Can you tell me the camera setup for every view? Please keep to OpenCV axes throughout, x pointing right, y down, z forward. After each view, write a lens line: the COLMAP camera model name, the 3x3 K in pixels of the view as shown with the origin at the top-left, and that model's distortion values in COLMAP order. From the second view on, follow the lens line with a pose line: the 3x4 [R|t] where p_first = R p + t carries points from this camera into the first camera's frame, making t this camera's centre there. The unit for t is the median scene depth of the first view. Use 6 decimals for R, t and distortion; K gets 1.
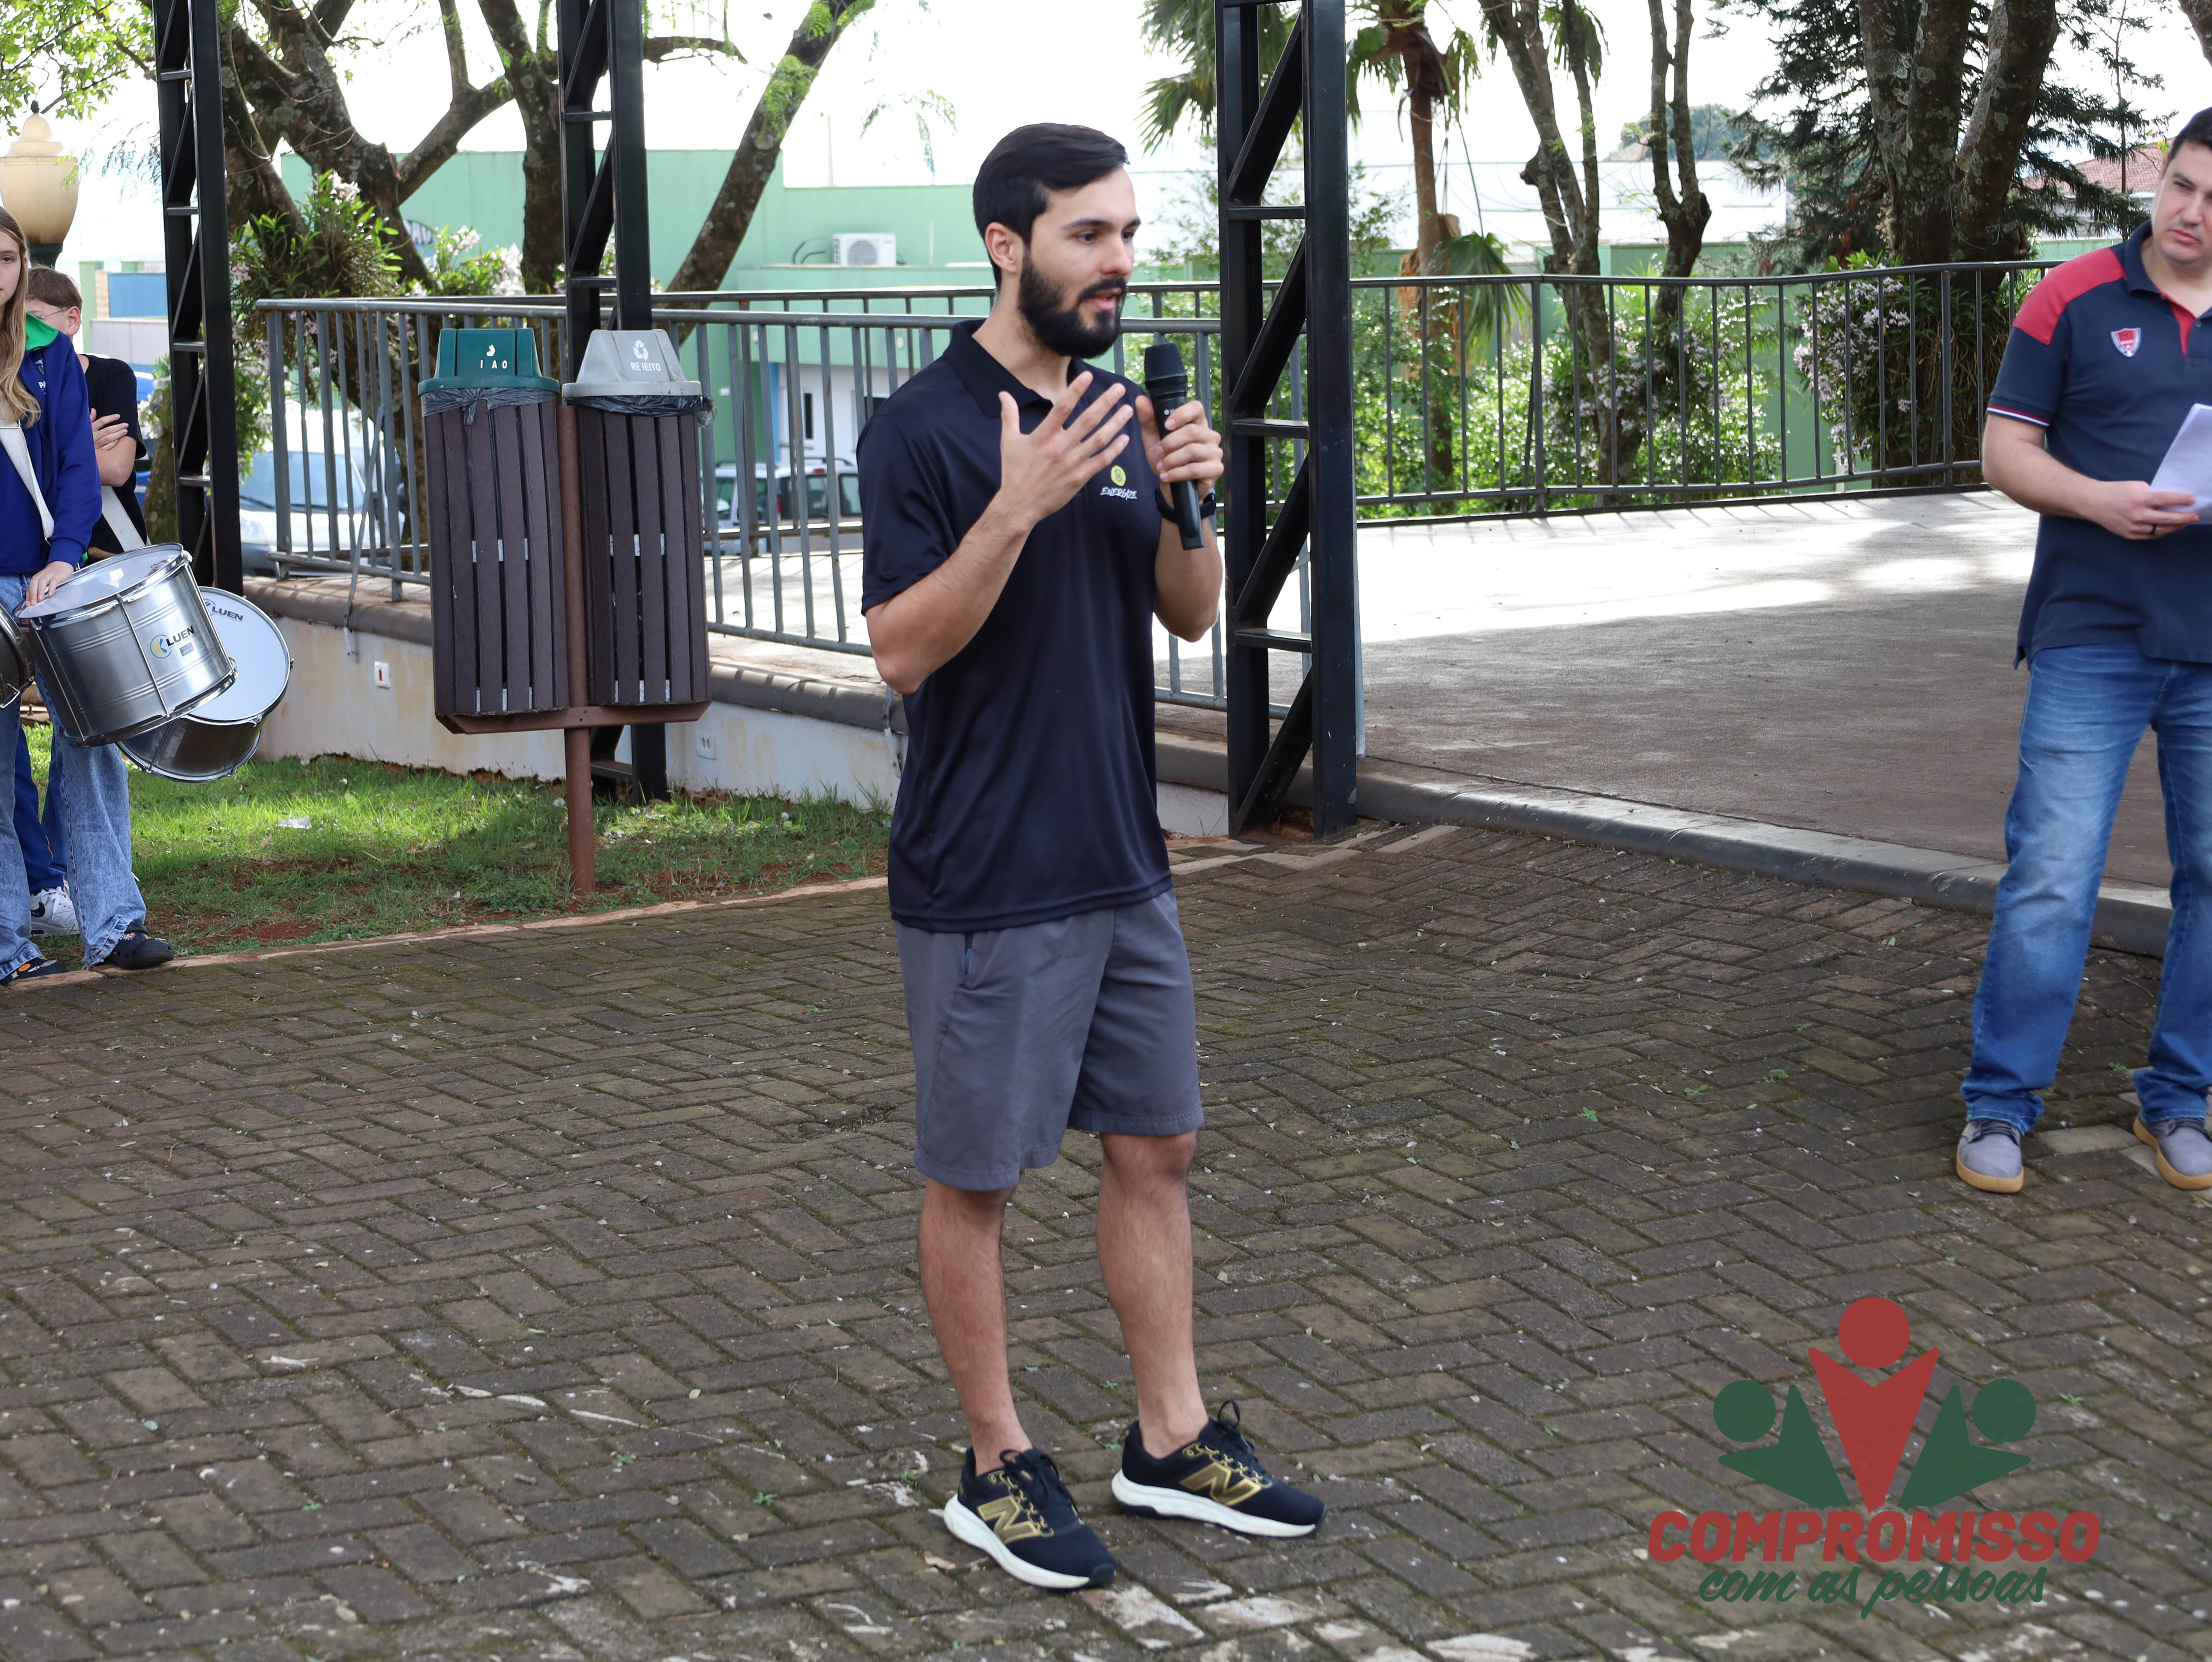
lens RADIAL K [[4597.5, 0, 1106.0], [0, 4597.5, 831.0], [0, 0, 1]] dist [0.016440, -0.075899]
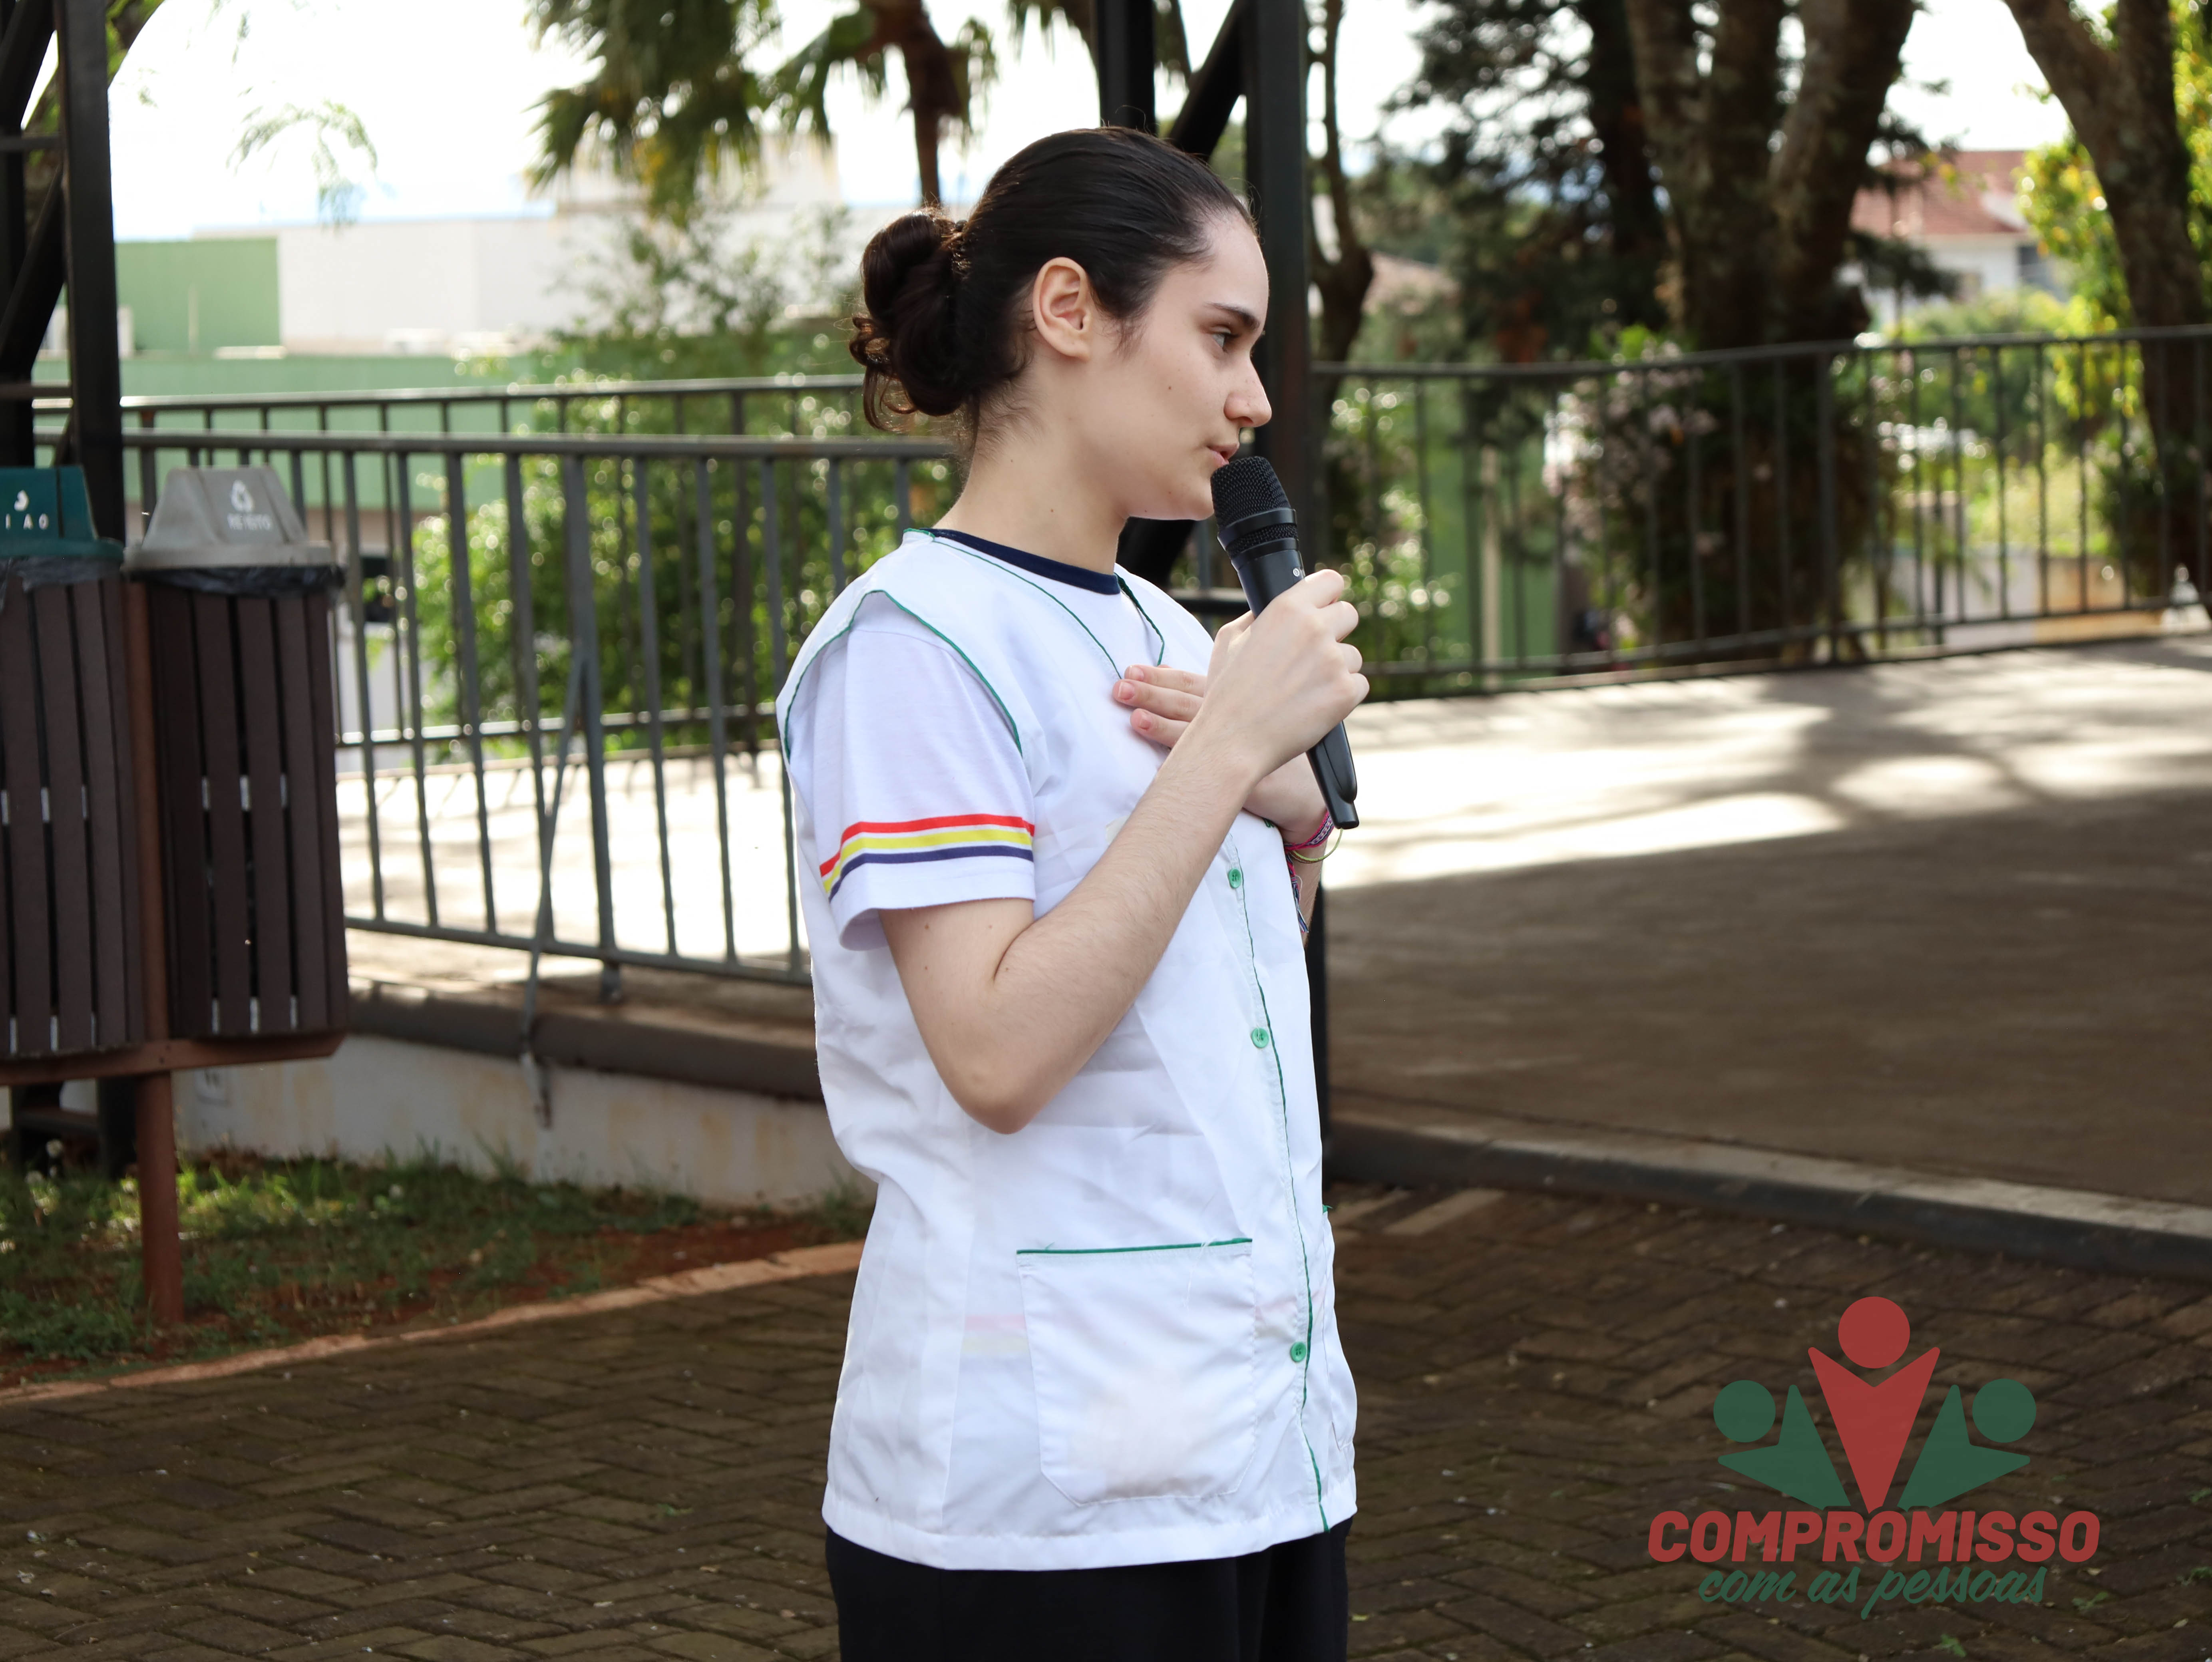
lens RADIAL K [[6421.1, 0, 1106.0], [0, 6421.1, 831.0], [0, 0, 1]] dist [0.021647, -0.299632]
pose [[0.990311, -0.017483, 0.137763, -0.120896], [0.023874, 0.998707, -0.044877, -0.014322], [-0.136800, 0.047731, 0.989448, 0.085676]]
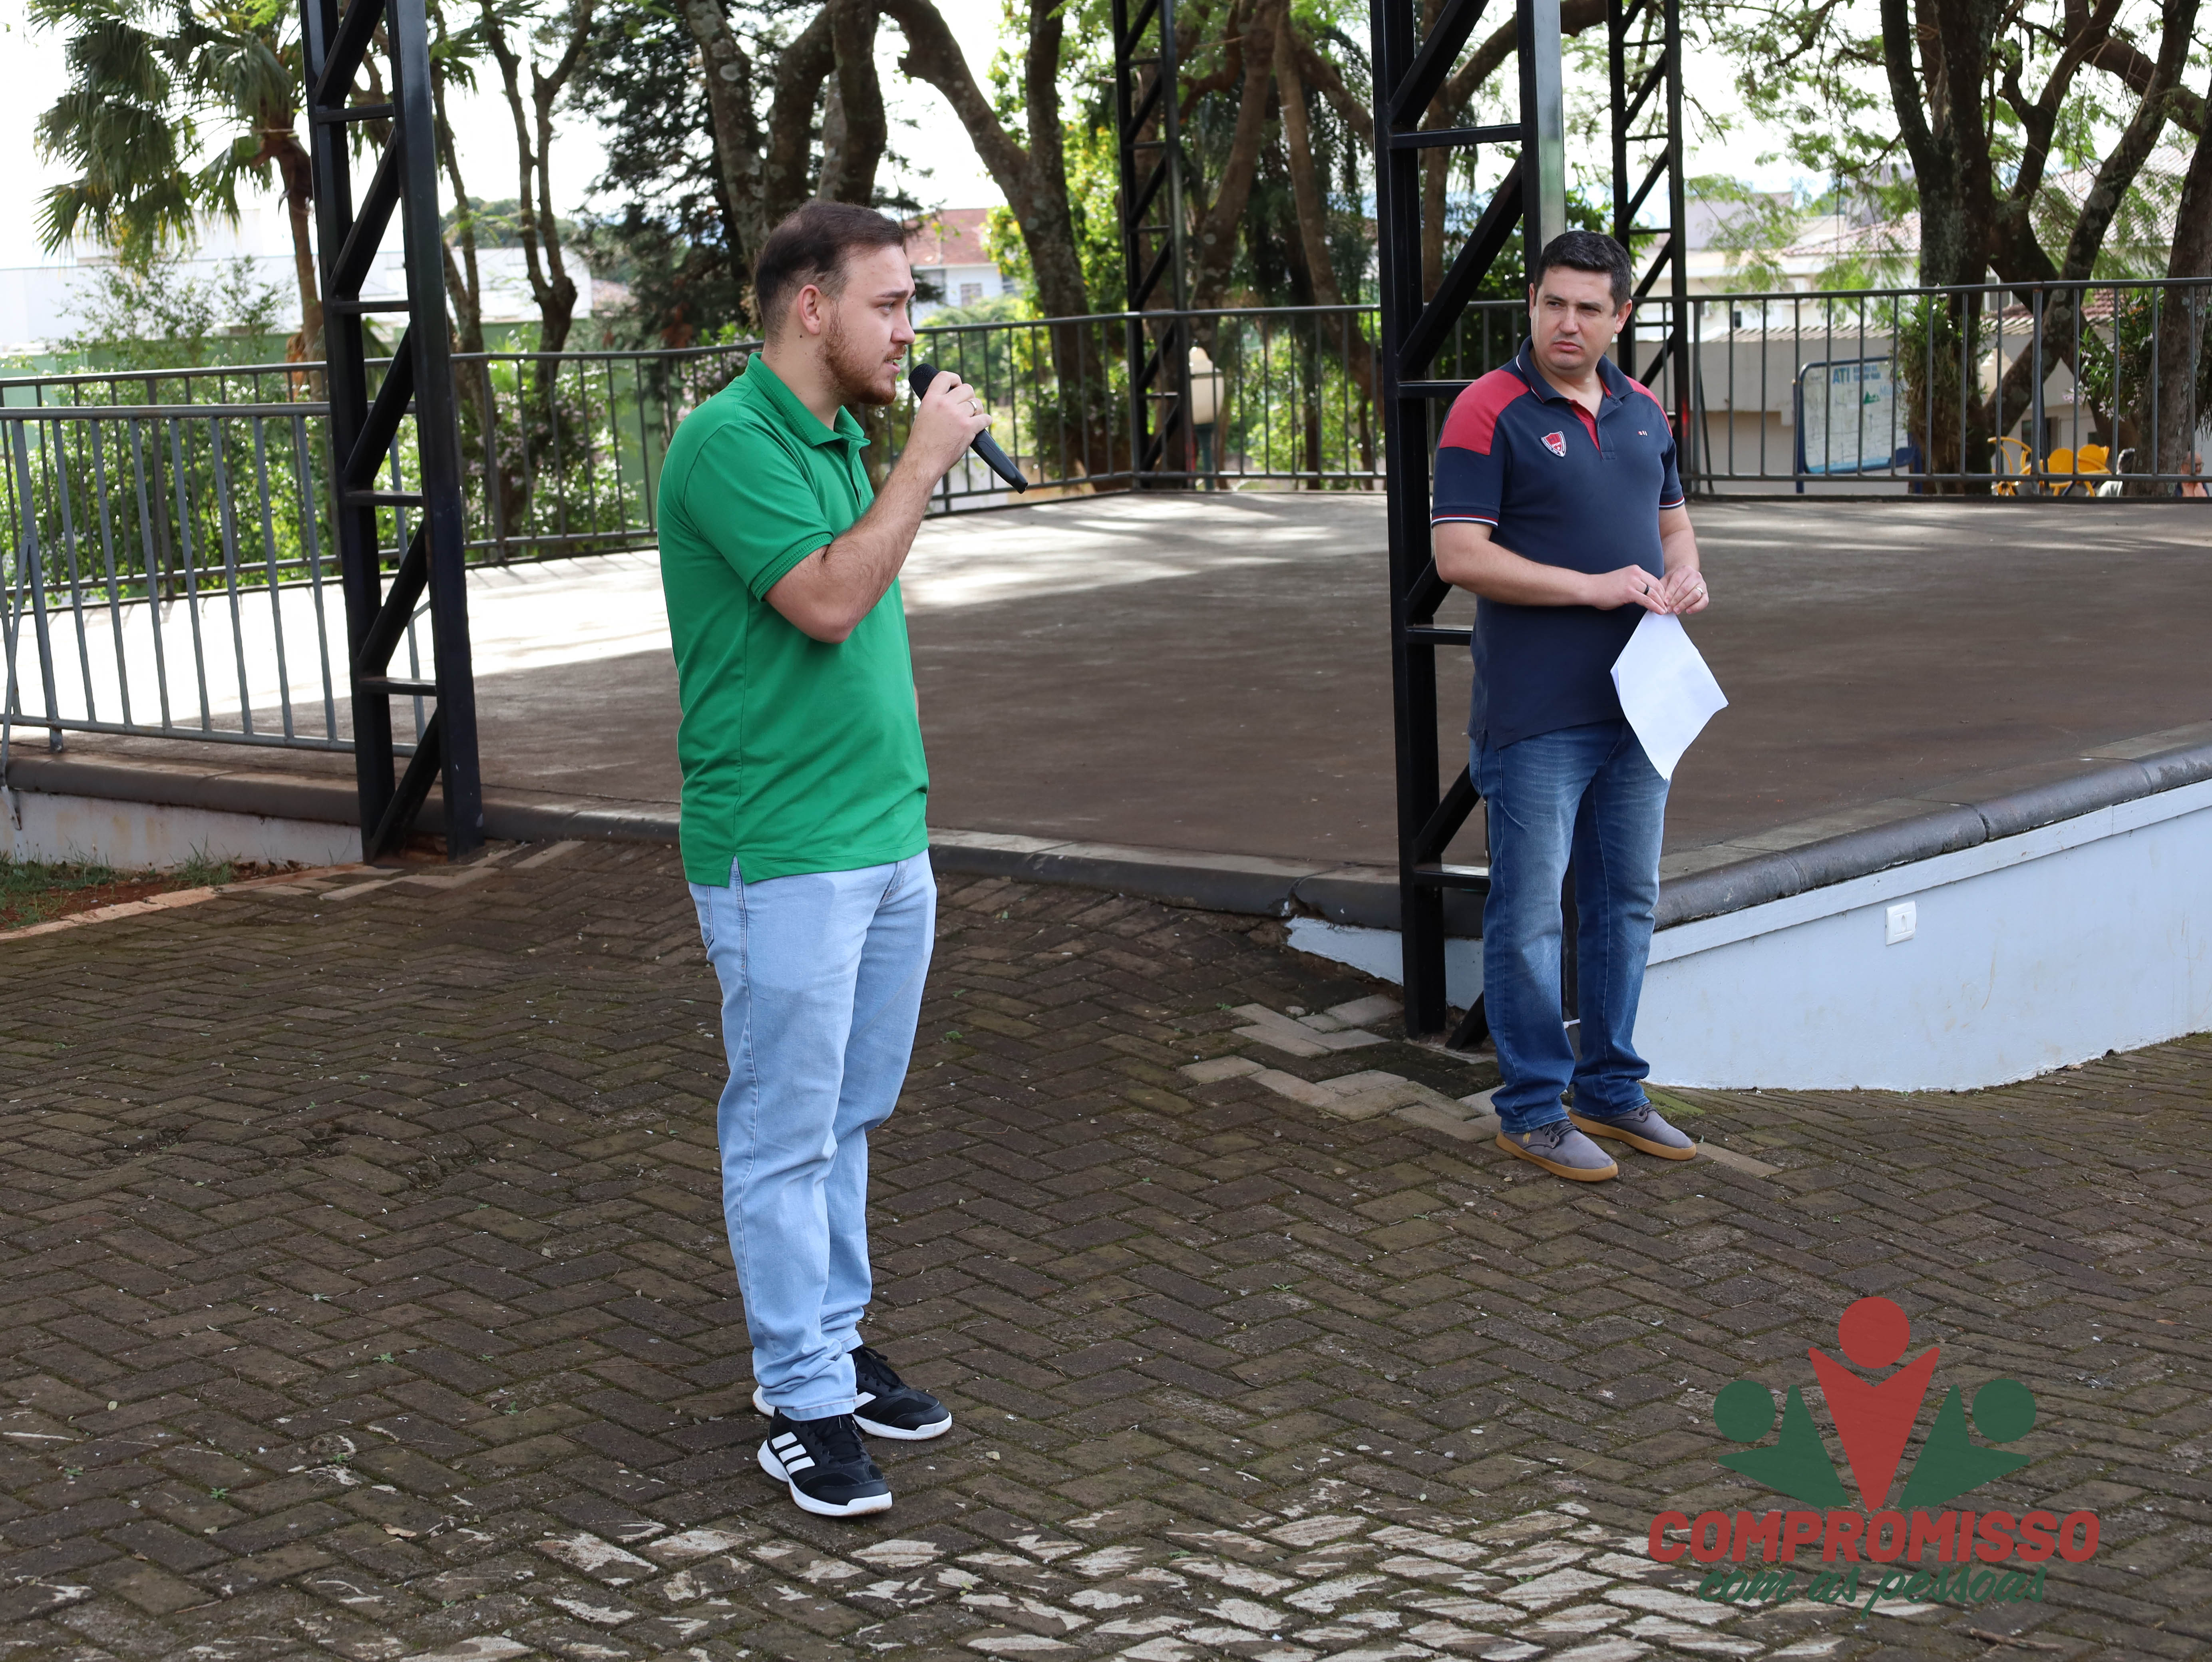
lens RADIAL K [[3990.6, 0, 1106.0], [0, 3990.6, 831.0], [0, 0, 1]] dist [0.012347, 0.121388]
pose [[0.956494, -0.064403, 0.284554, -0.089606], [0.064112, 0.997889, 0.010348, -0.006012], [-0.284620, 0.008346, 0.958604, 0.015686]]
